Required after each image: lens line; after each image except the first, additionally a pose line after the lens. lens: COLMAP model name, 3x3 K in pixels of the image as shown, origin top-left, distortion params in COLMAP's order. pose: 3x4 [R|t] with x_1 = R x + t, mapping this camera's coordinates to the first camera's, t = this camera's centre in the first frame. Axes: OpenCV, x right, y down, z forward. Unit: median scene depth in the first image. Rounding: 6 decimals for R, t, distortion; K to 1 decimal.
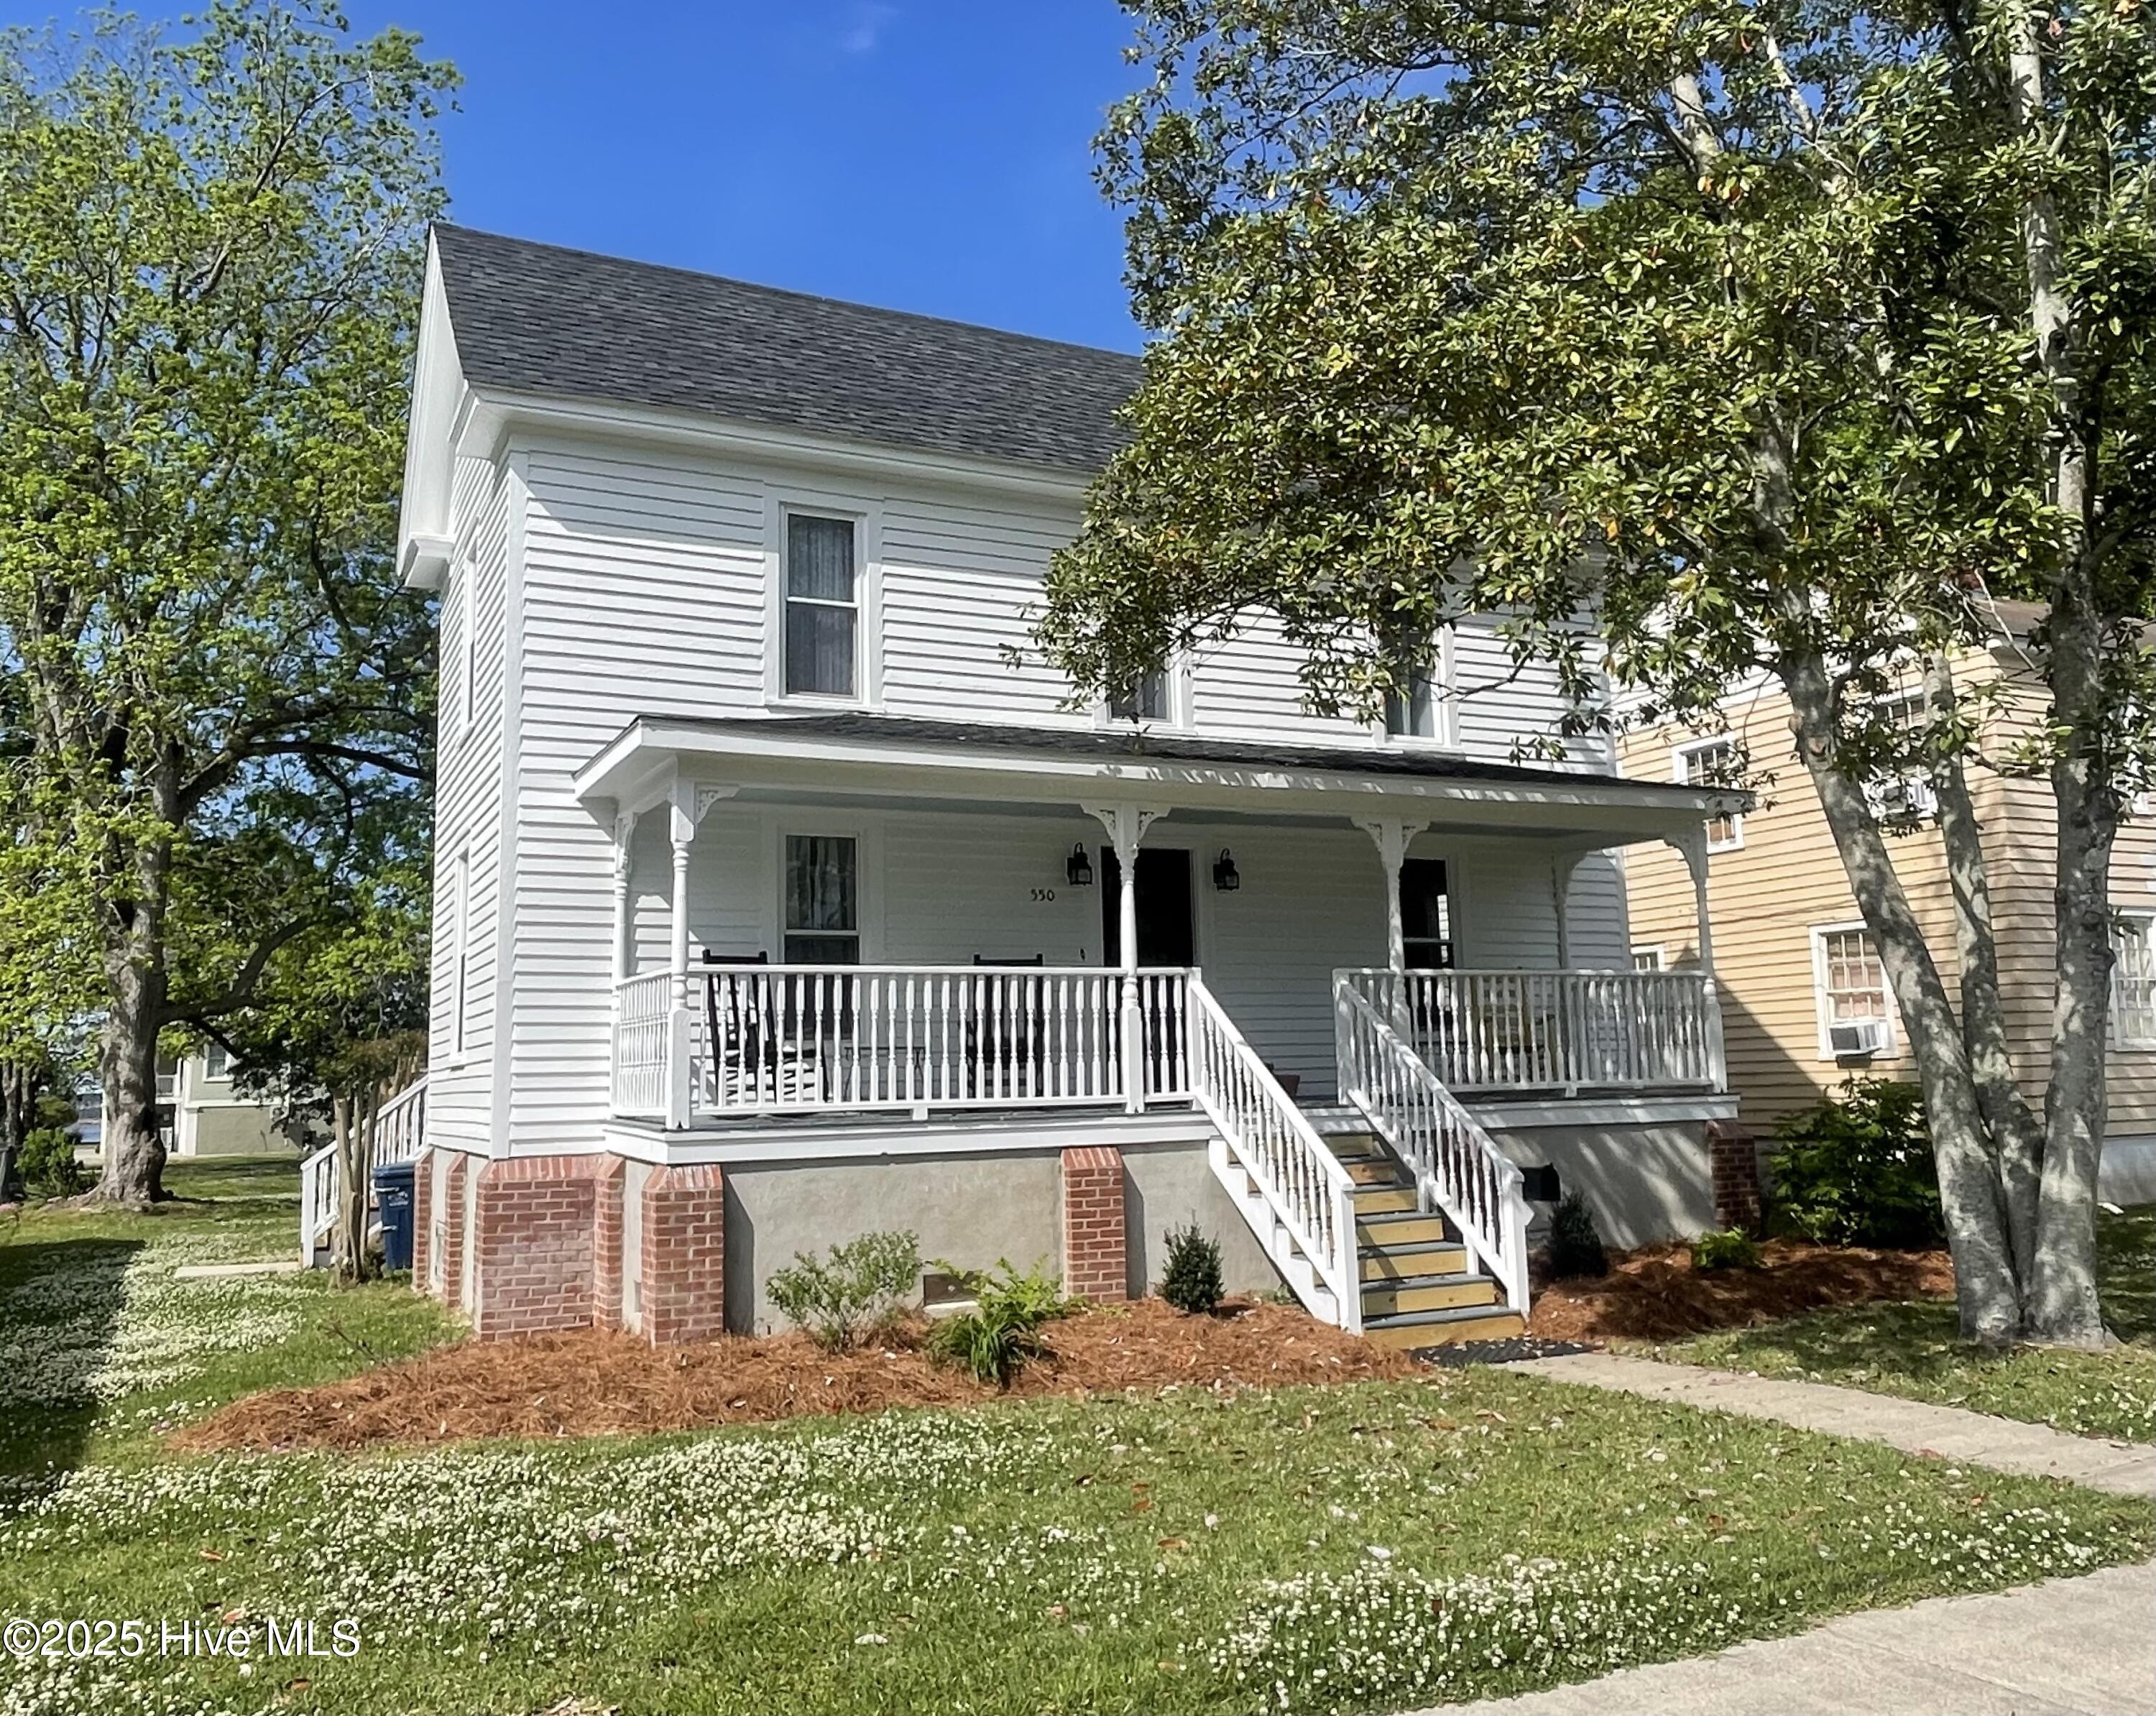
lens RADIAL K [[1729.2, 0, 1106.4], [0, 1729.2, 792.6], [0, 0, 1]] dist [-0.006857, -0.007780]
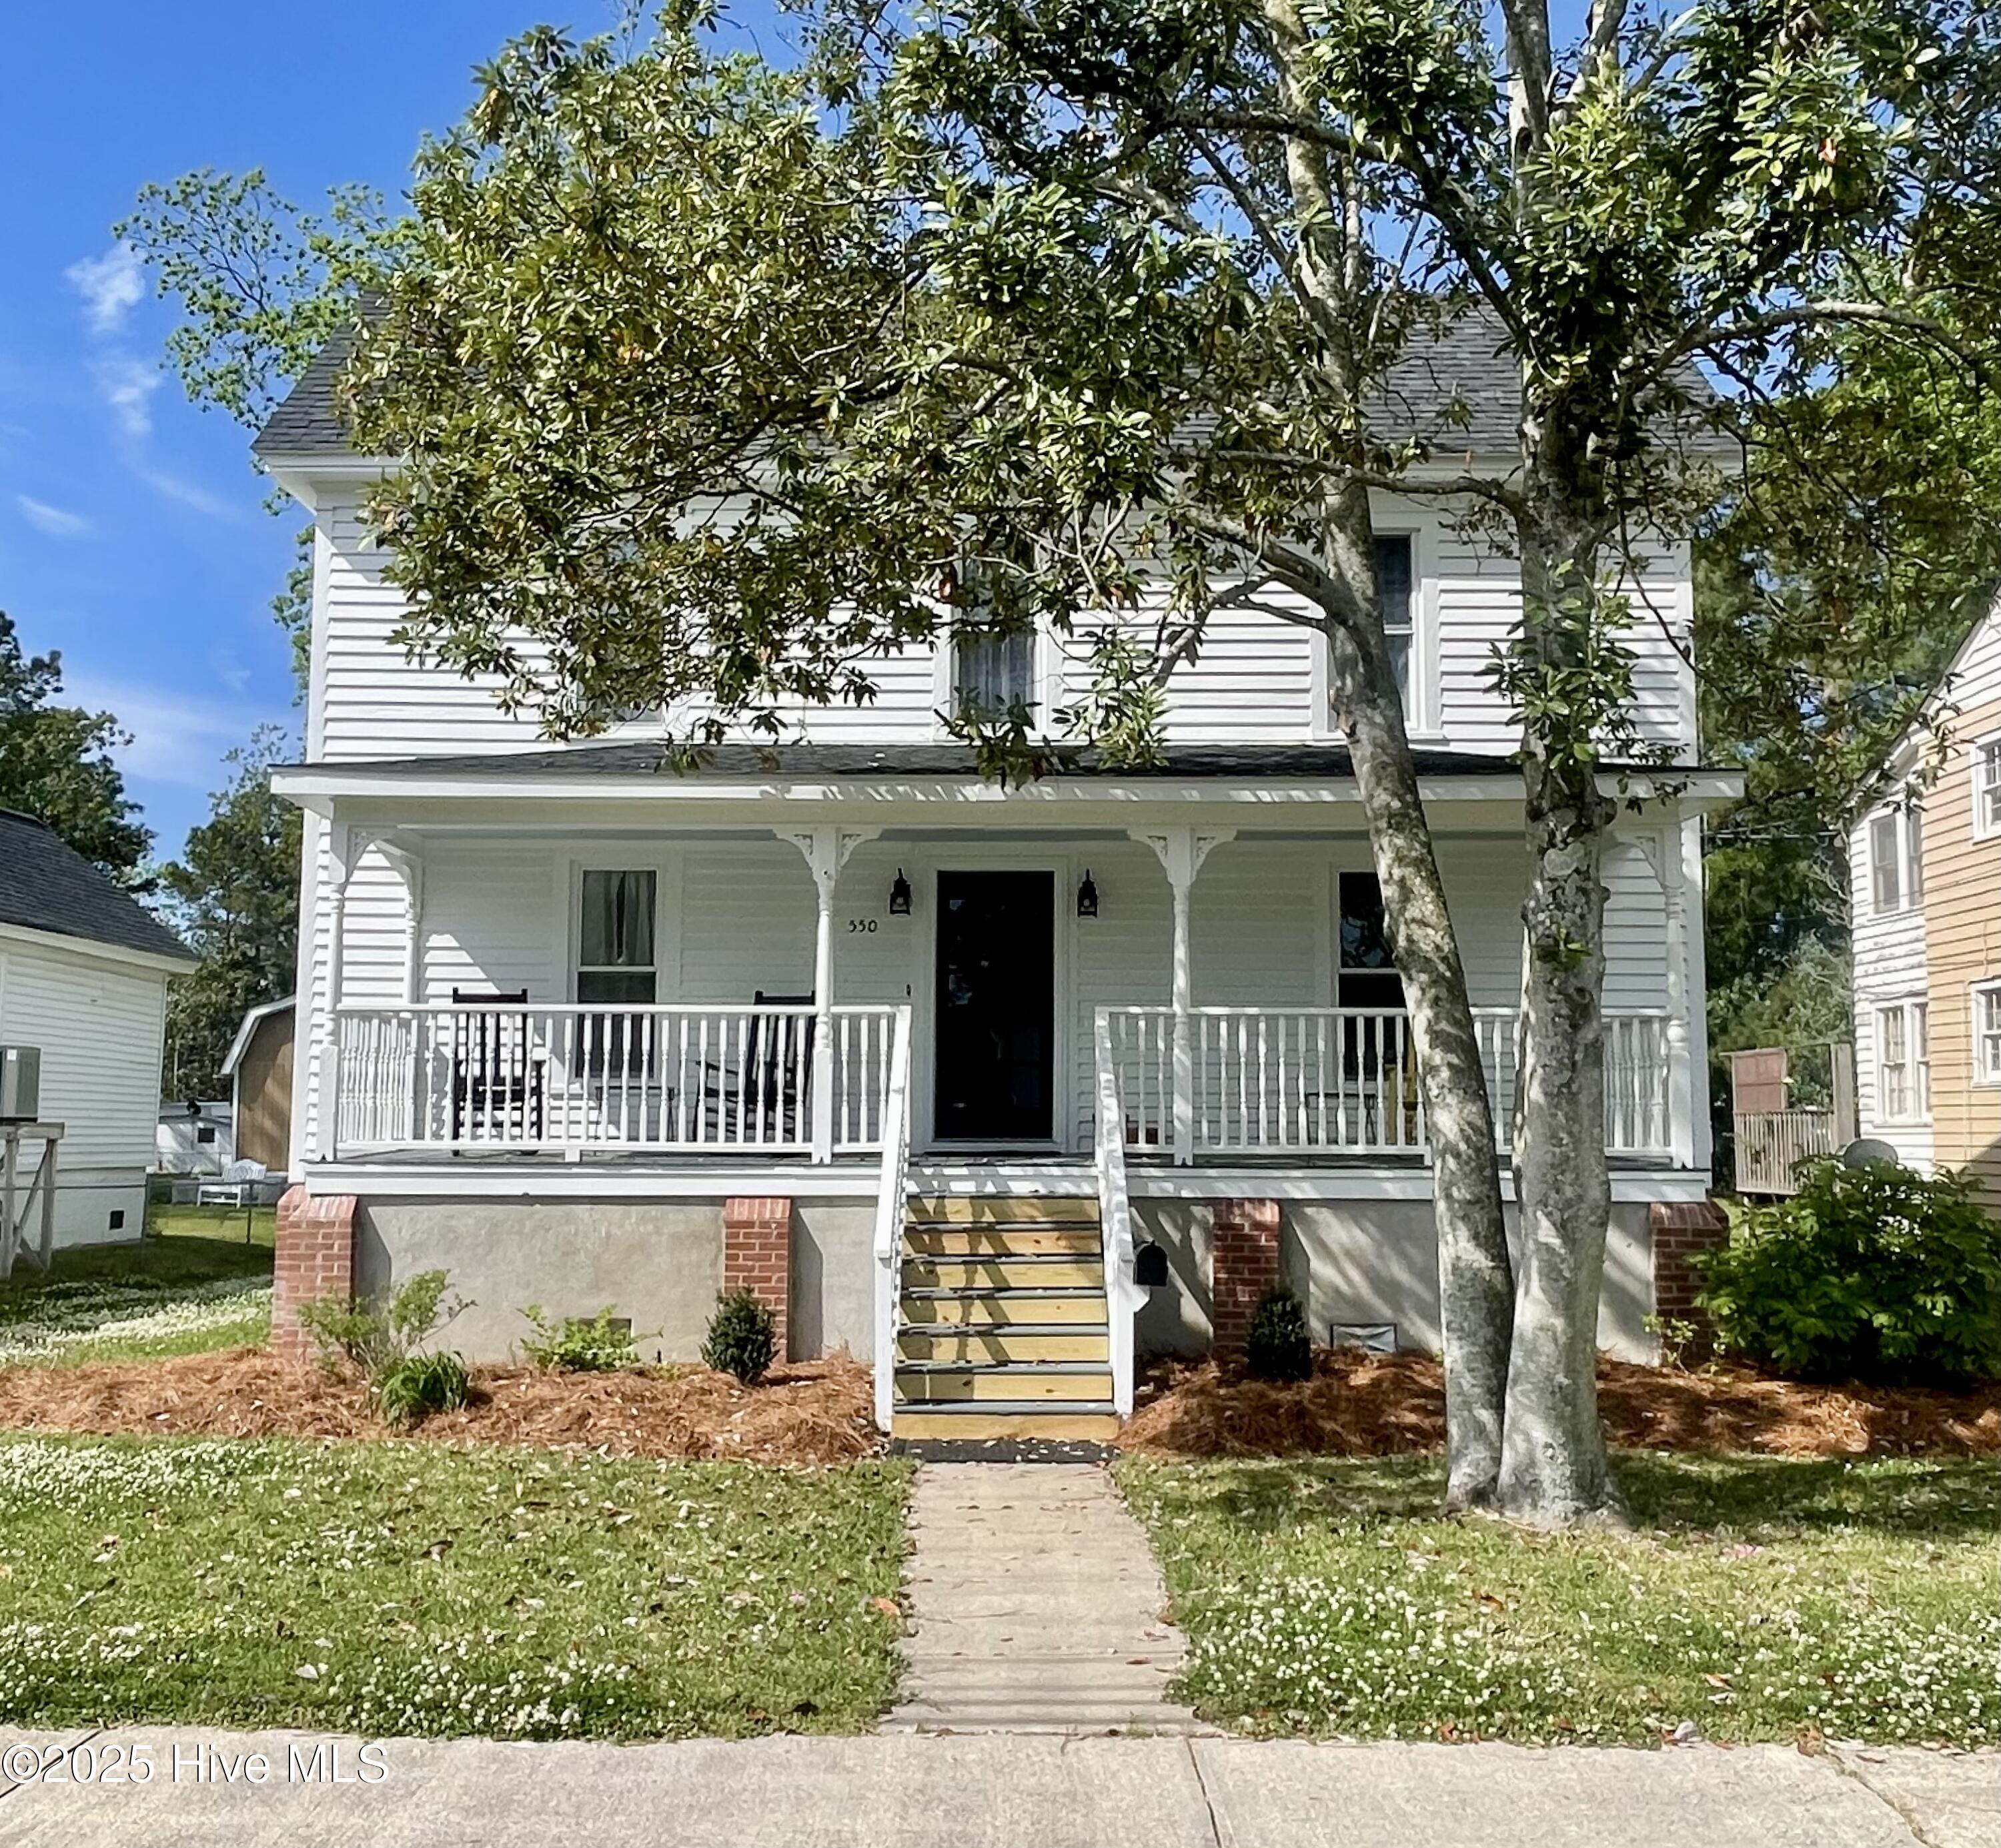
lens RADIAL K [[1918.4, 0, 997.7], [0, 1918.4, 924.9], [0, 0, 1]] dist [-0.007344, 0.000000]
pose [[0.895782, -0.017327, -0.444156, 0.522845], [0.045588, 0.997552, 0.053027, 0.008263], [0.442149, -0.067749, 0.894379, 0.129352]]
